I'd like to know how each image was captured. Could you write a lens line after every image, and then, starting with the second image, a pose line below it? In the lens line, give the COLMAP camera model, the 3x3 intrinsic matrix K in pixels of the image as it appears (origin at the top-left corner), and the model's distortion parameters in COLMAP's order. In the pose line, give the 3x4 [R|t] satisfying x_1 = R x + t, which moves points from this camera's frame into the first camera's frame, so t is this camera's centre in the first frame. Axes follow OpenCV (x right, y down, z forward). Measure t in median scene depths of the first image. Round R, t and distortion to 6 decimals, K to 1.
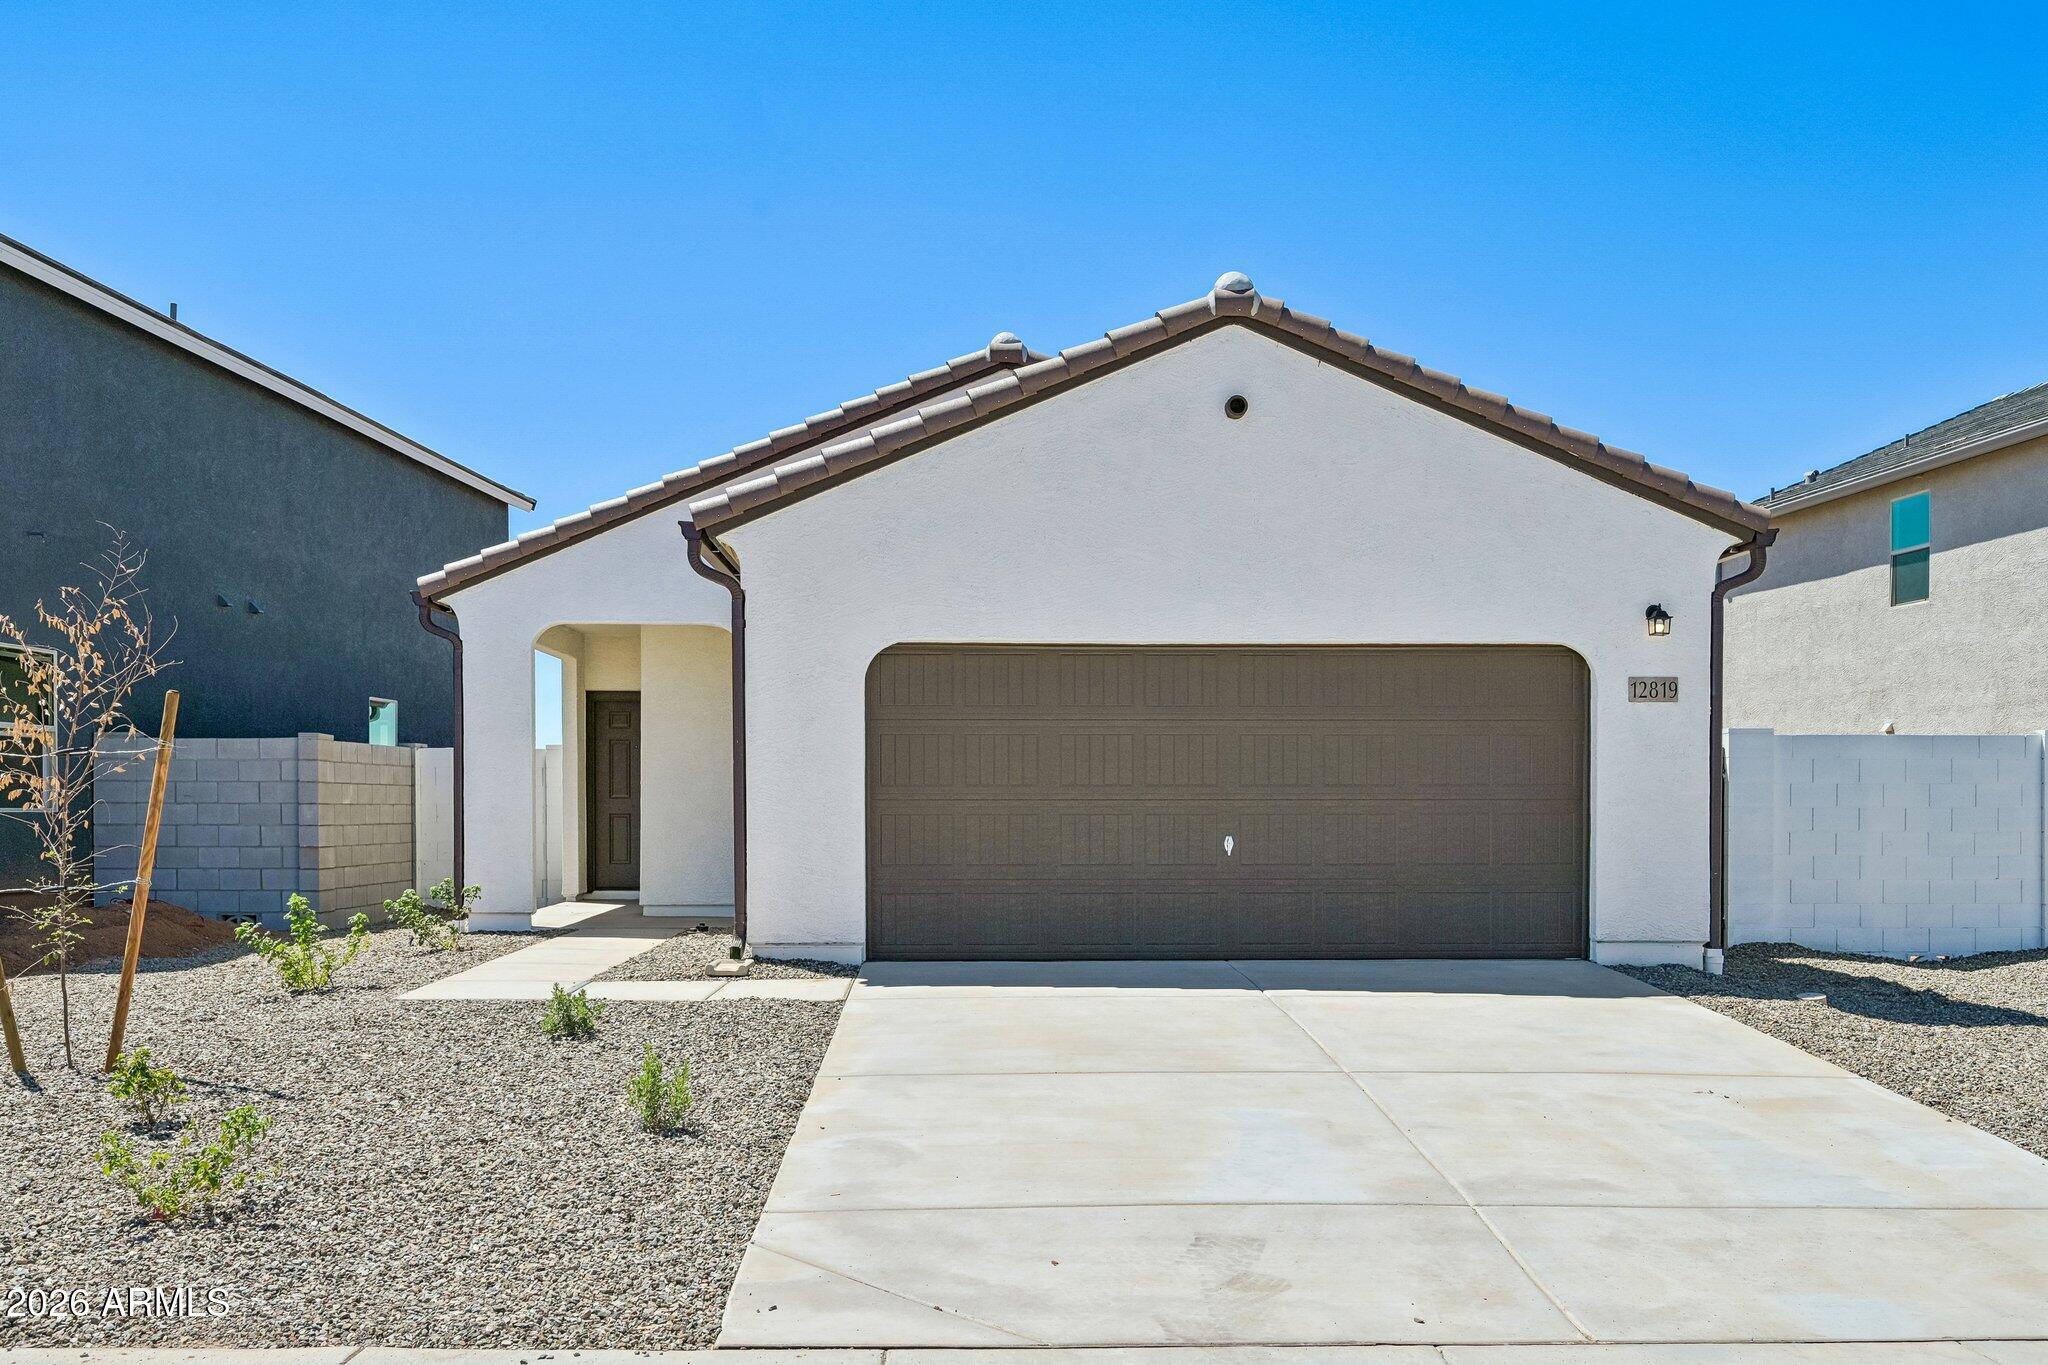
lens RADIAL K [[1779.3, 0, 1064.8], [0, 1779.3, 822.3], [0, 0, 1]] dist [-0.000567, -0.005689]
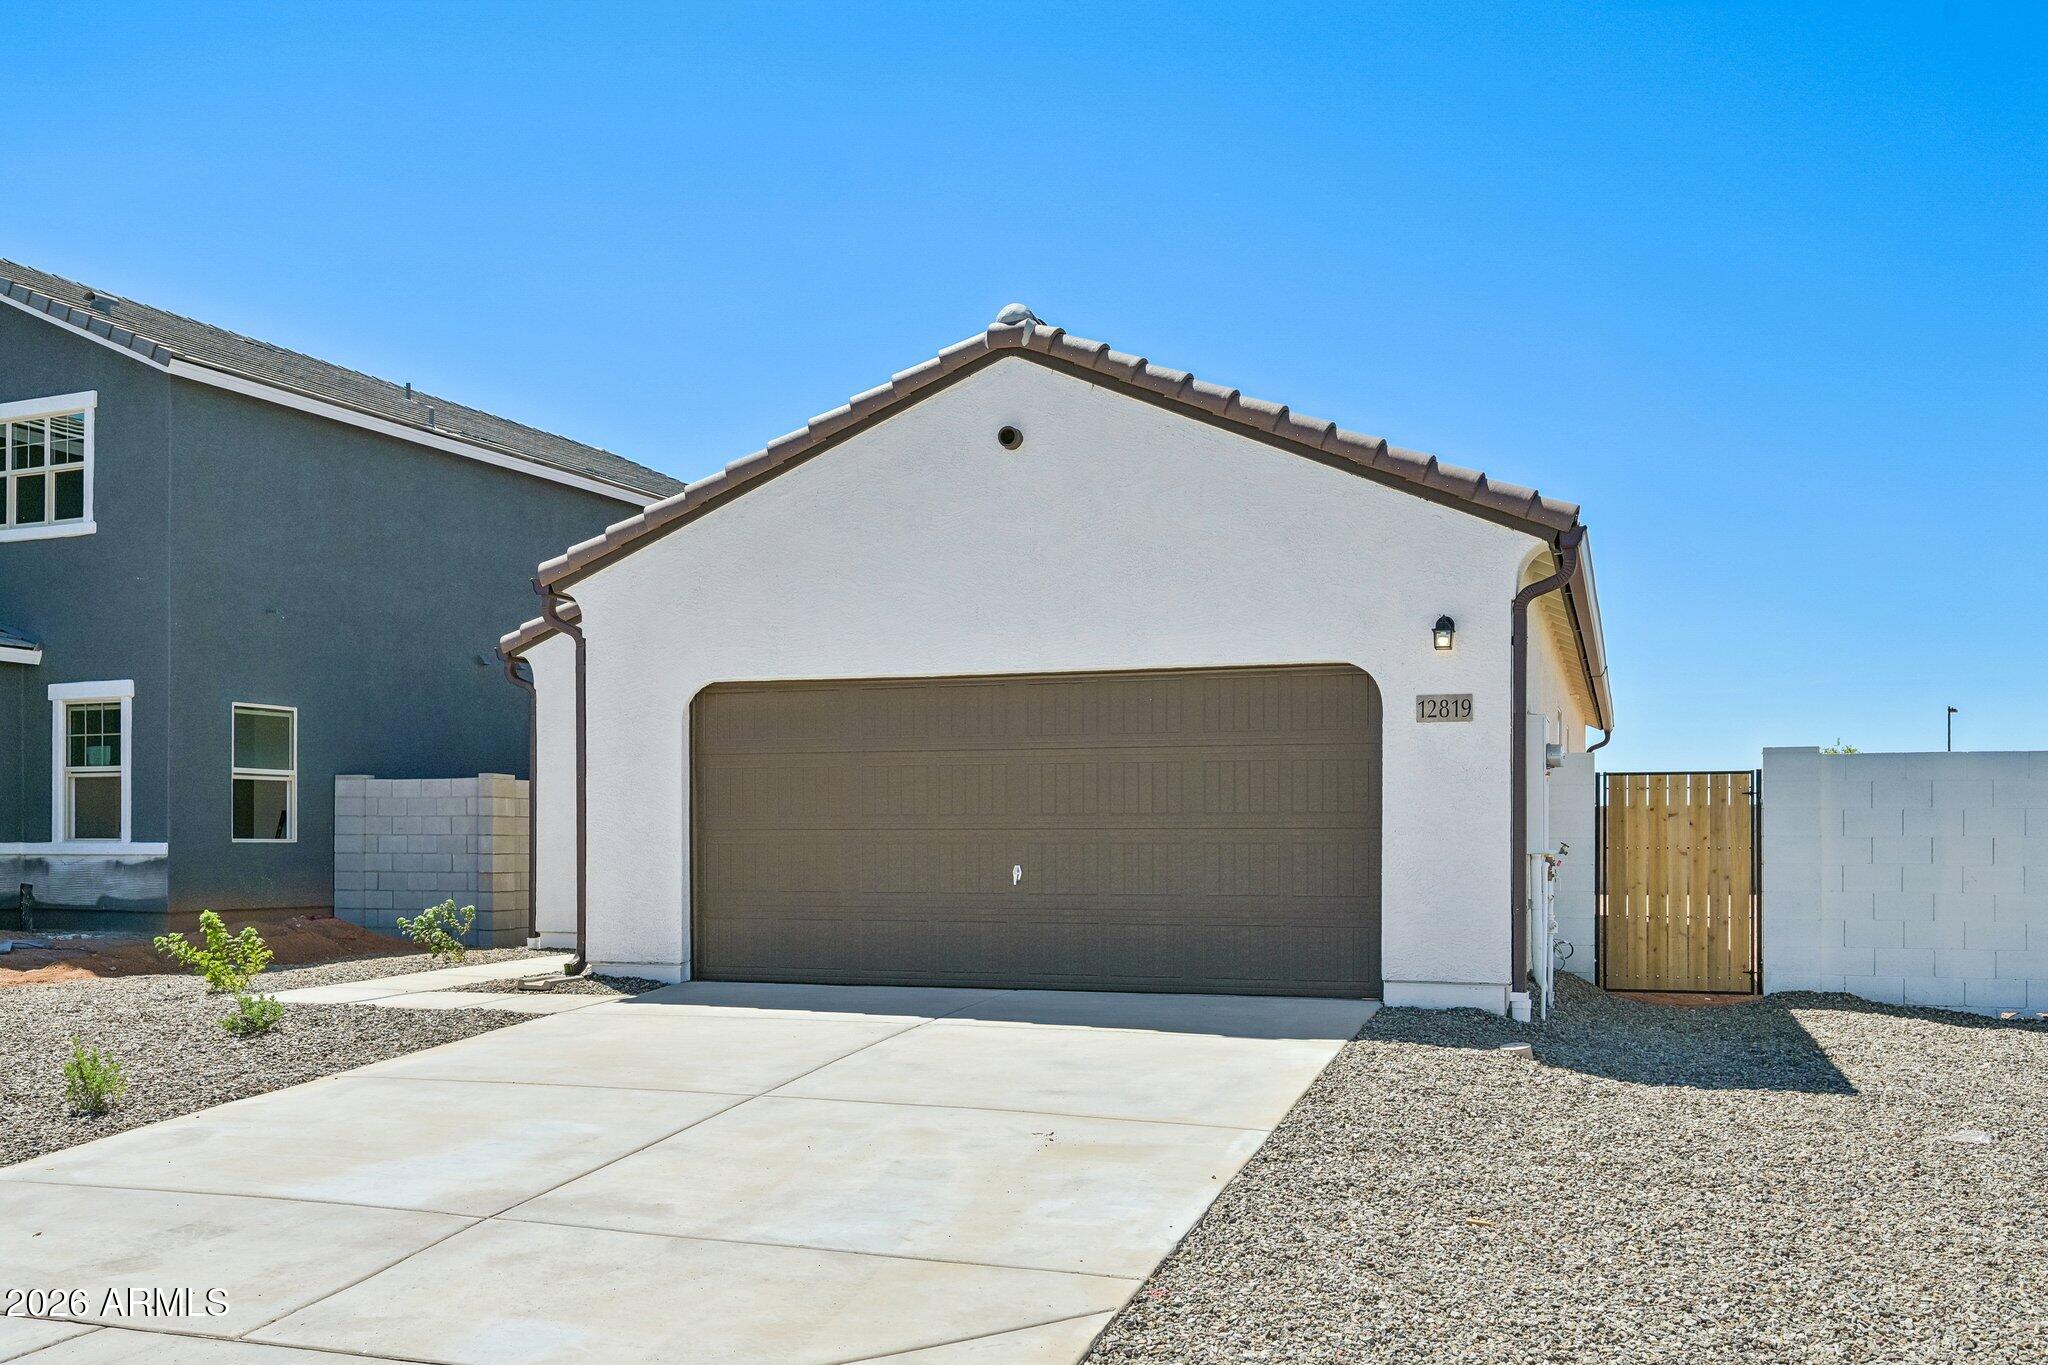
lens RADIAL K [[1779.3, 0, 1027.4], [0, 1779.3, 814.7], [0, 0, 1]] dist [-0.000567, -0.005689]
pose [[0.939233, -0.005229, -0.343240, 0.446764], [-0.002353, 0.999762, -0.021669, 0.000823], [0.343272, 0.021160, 0.938998, 0.064671]]
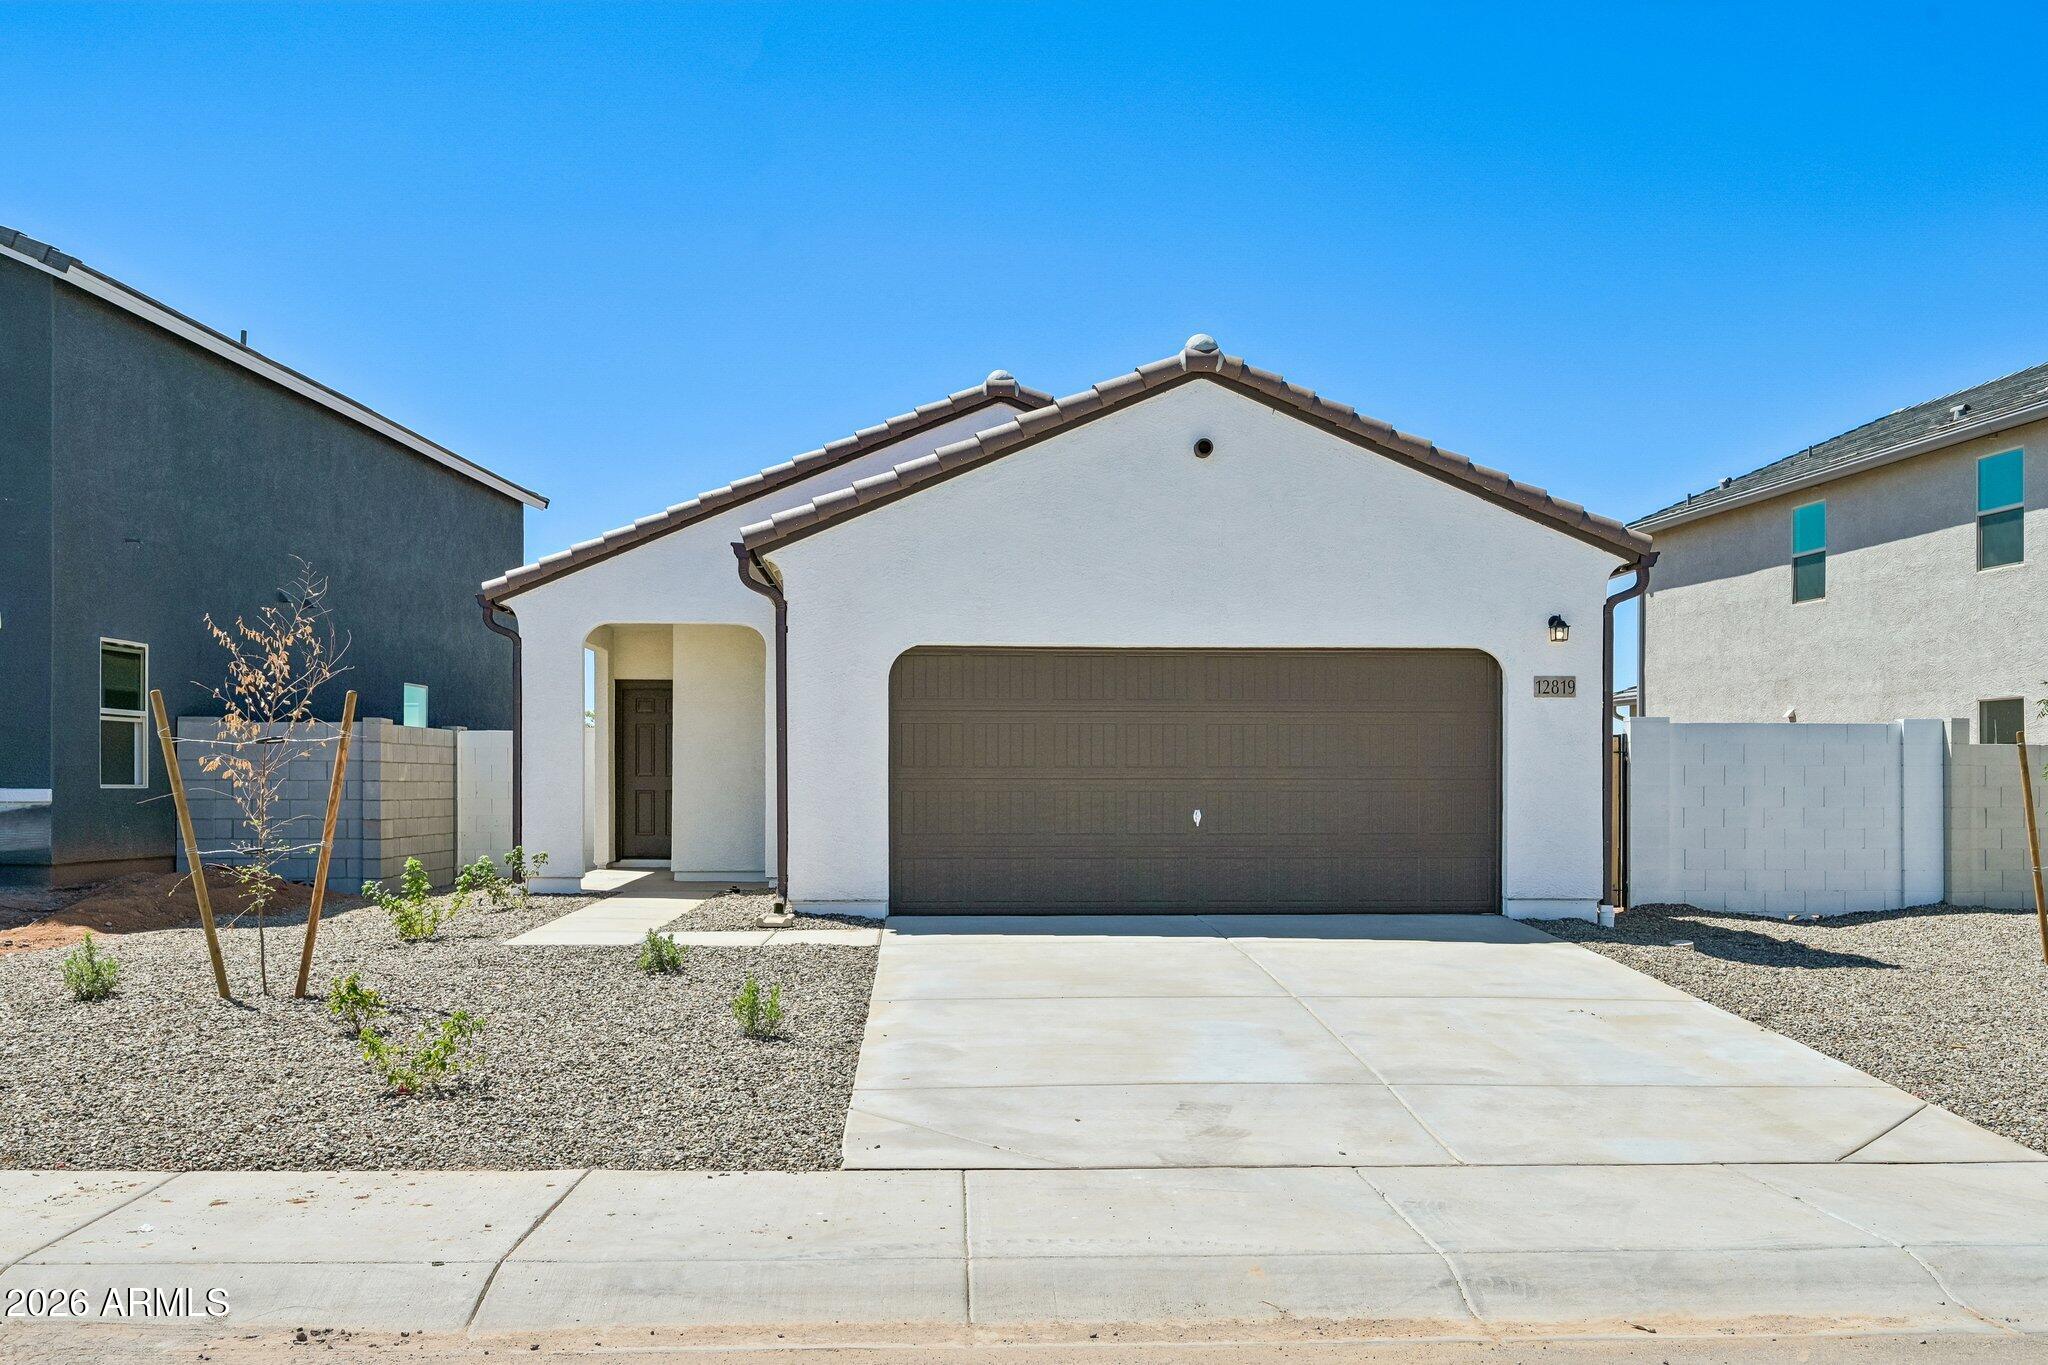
lens RADIAL K [[1779.3, 0, 1044.1], [0, 1779.3, 778.0], [0, 0, 1]] dist [-0.000567, -0.005689]
pose [[0.999926, 0.001265, 0.012081, -0.023924], [-0.001116, 0.999924, -0.012275, 0.001259], [-0.012096, 0.012260, 0.999852, -0.181669]]
